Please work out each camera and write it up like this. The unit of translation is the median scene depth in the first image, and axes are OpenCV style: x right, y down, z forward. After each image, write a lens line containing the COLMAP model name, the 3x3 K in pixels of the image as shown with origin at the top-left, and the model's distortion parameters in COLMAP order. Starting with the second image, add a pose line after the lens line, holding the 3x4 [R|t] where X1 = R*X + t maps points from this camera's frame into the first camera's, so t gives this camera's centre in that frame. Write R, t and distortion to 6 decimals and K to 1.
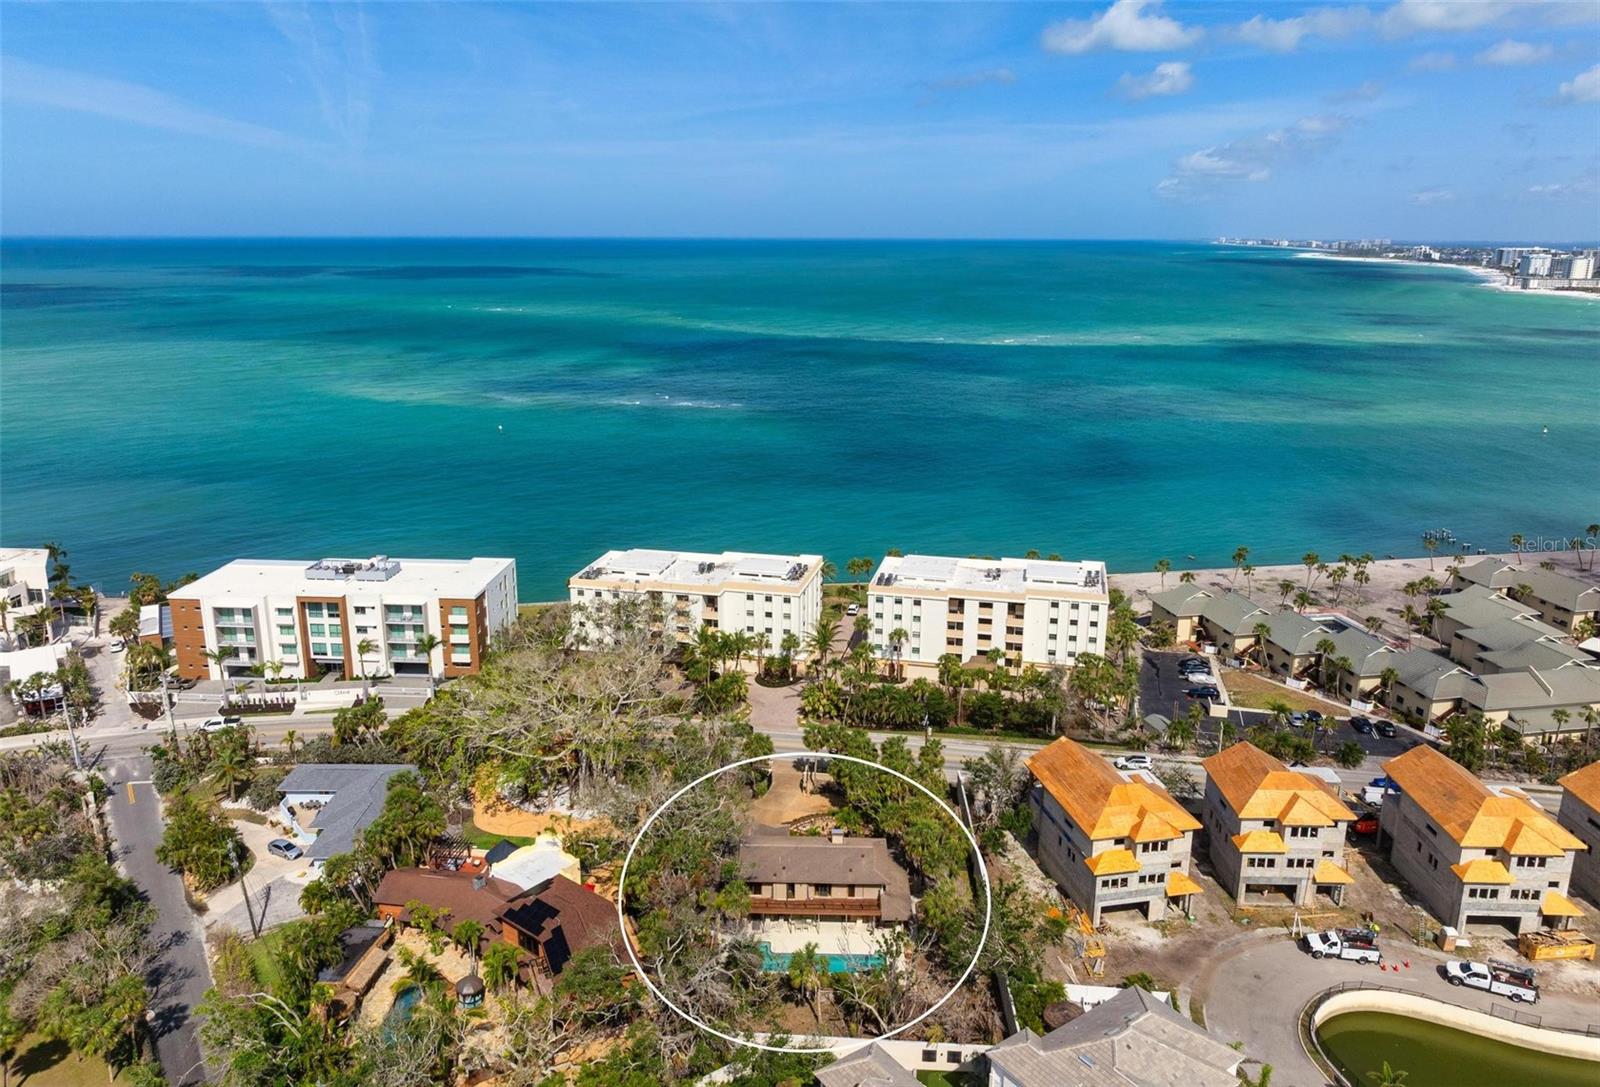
lens RADIAL K [[1121.0, 0, 808.5], [0, 1121.0, 477.5], [0, 0, 1]] dist [0.002411, -0.004206]
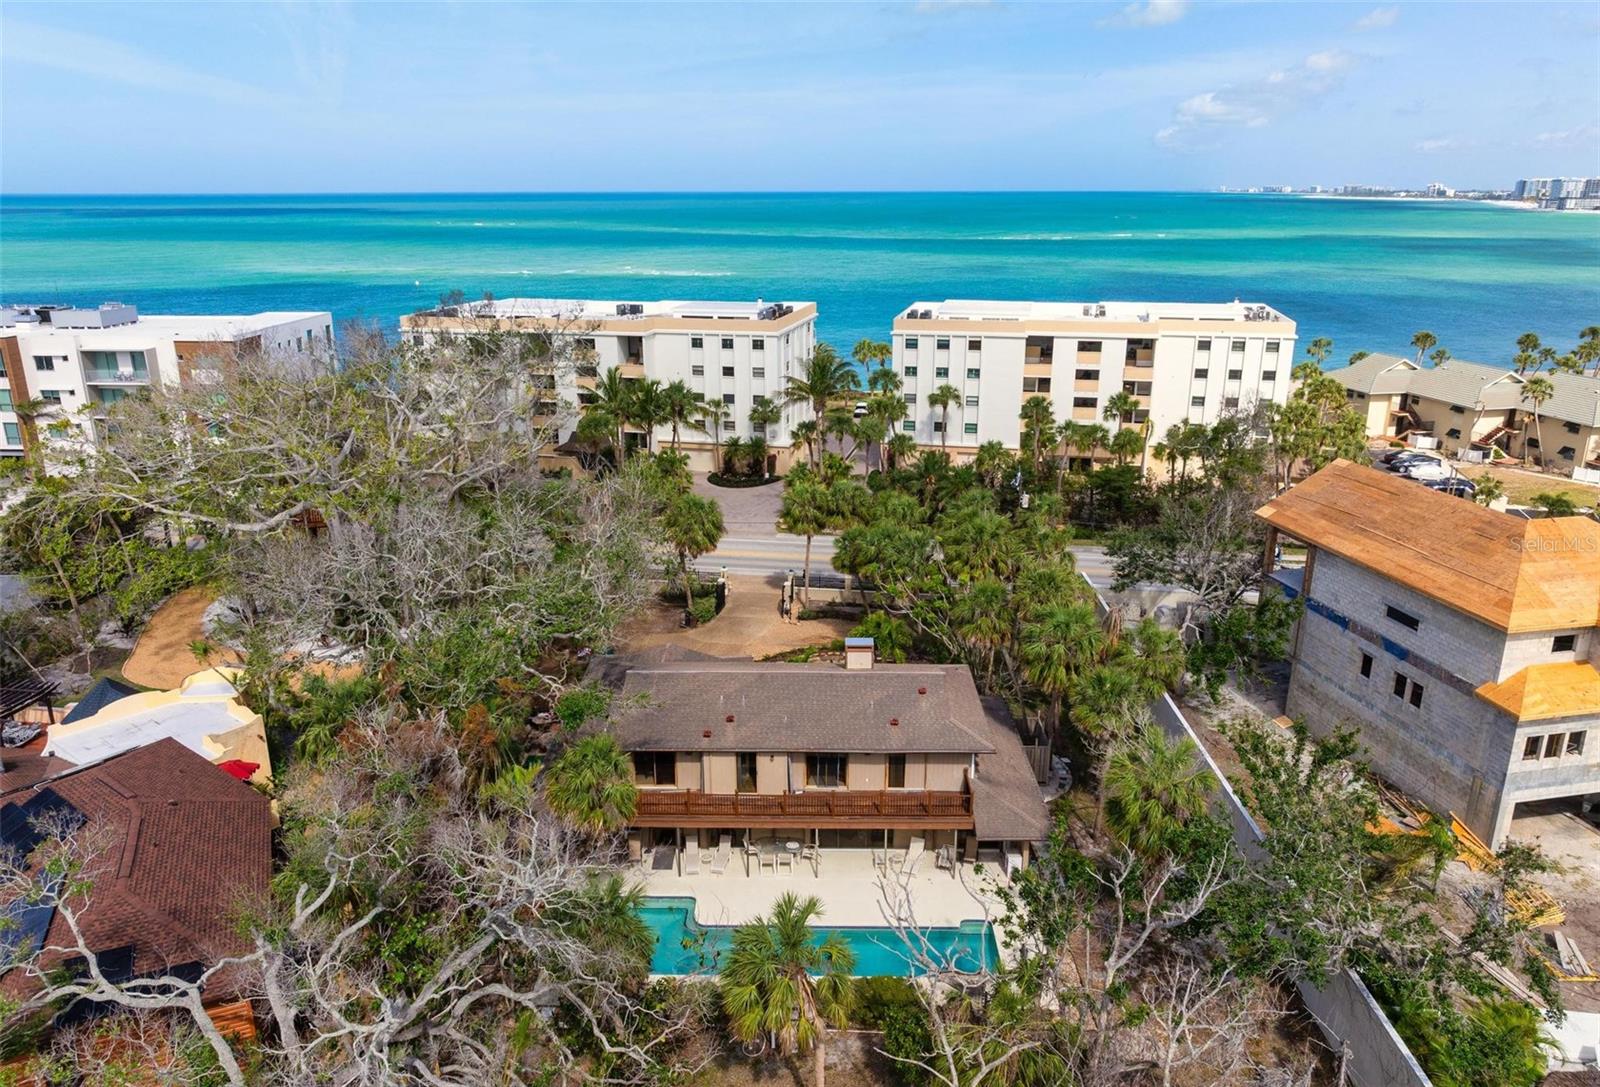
lens RADIAL K [[1121.0, 0, 804.8], [0, 1121.0, 537.0], [0, 0, 1]] dist [0.002411, -0.004206]
pose [[0.999948, -0.009855, 0.002653, 0.003173], [0.009587, 0.996162, 0.087003, 0.162899], [-0.003500, -0.086973, 0.996205, 0.395818]]
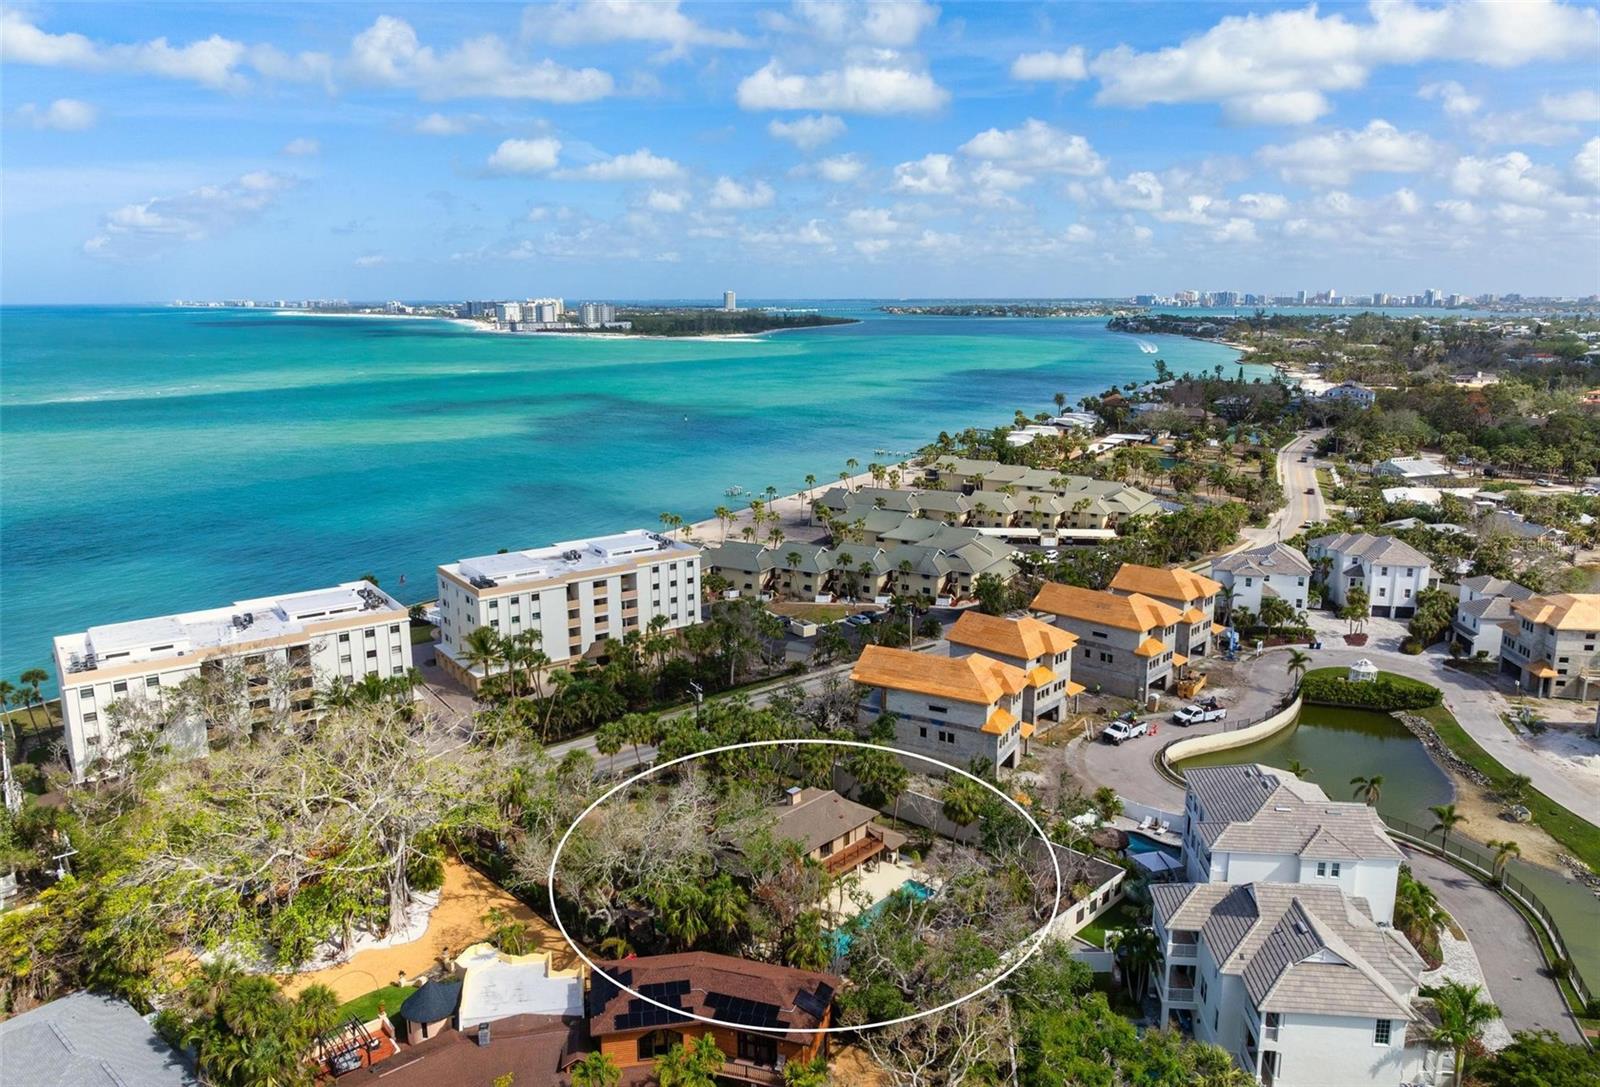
lens RADIAL K [[1121.0, 0, 792.6], [0, 1121.0, 485.6], [0, 0, 1]] dist [0.002411, -0.004206]
pose [[0.662941, -0.133784, 0.736622, -0.407720], [0.167518, 0.985465, 0.028217, 0.035182], [-0.729690, 0.104691, 0.675716, 0.254546]]
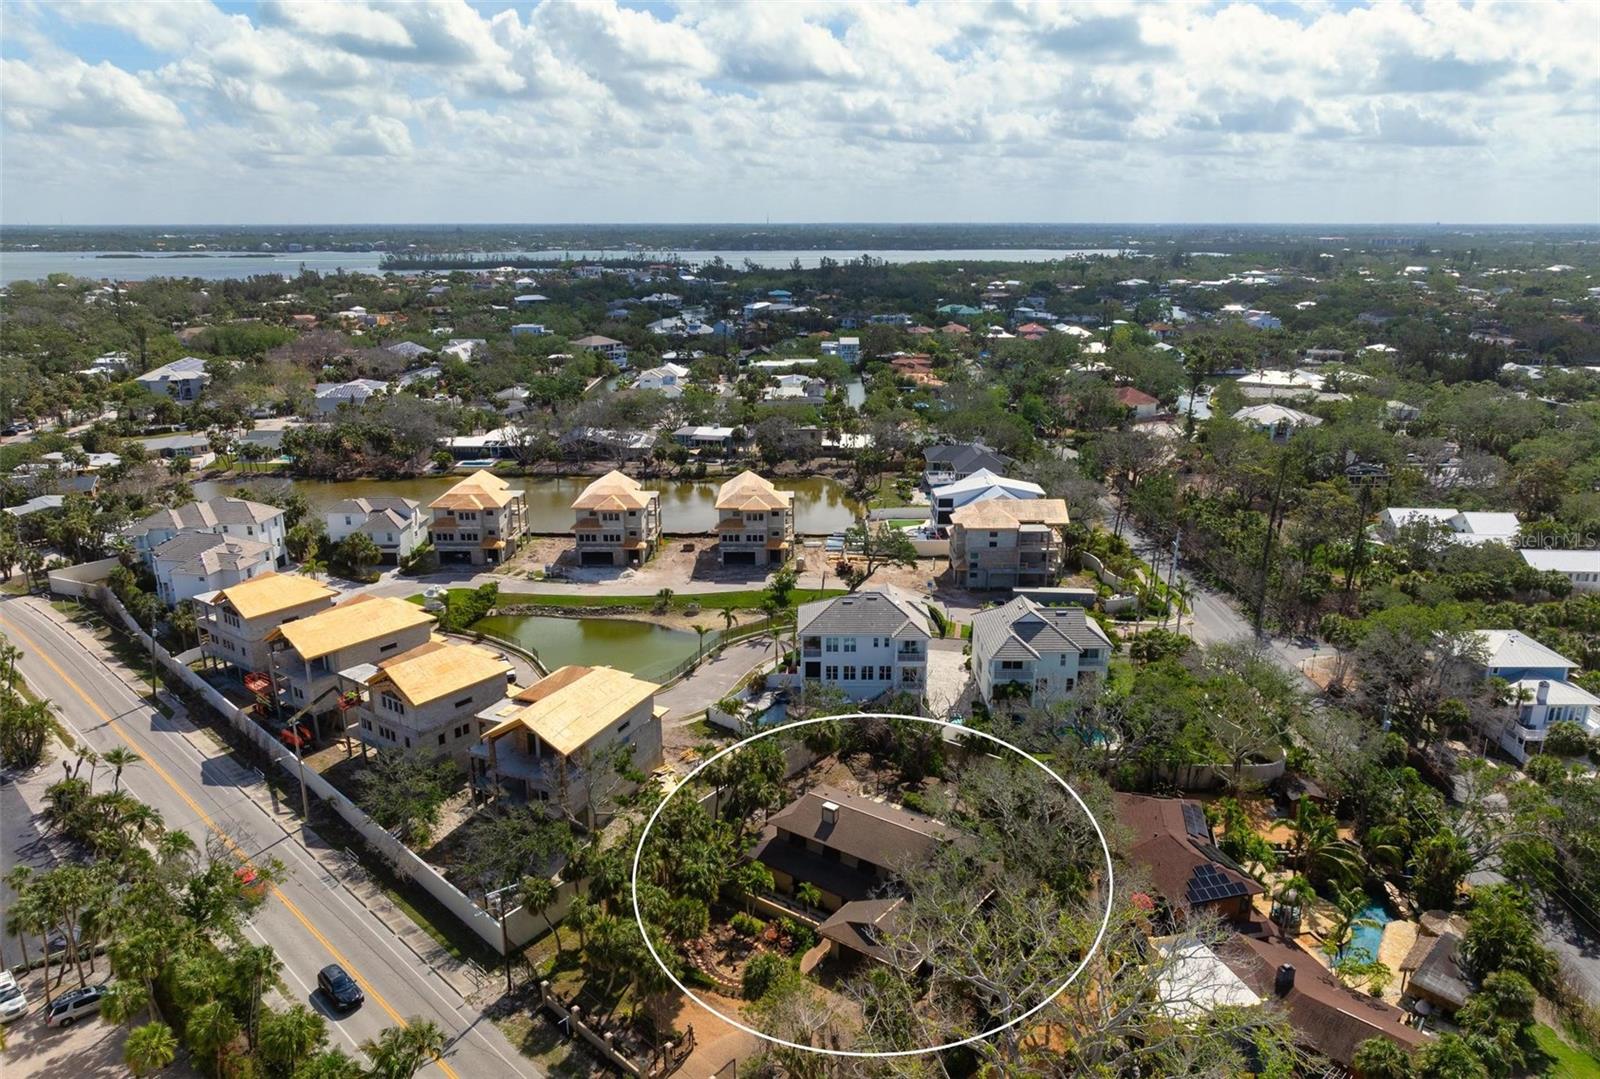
lens RADIAL K [[1124.6, 0, 820.6], [0, 1124.6, 563.8], [0, 0, 1]] dist [-0.019477, 0.012511]
pose [[-0.816225, -0.176712, 0.550045, -0.265965], [0.118921, 0.880295, 0.459281, -0.148471], [-0.565362, 0.440289, -0.697504, 1.019929]]
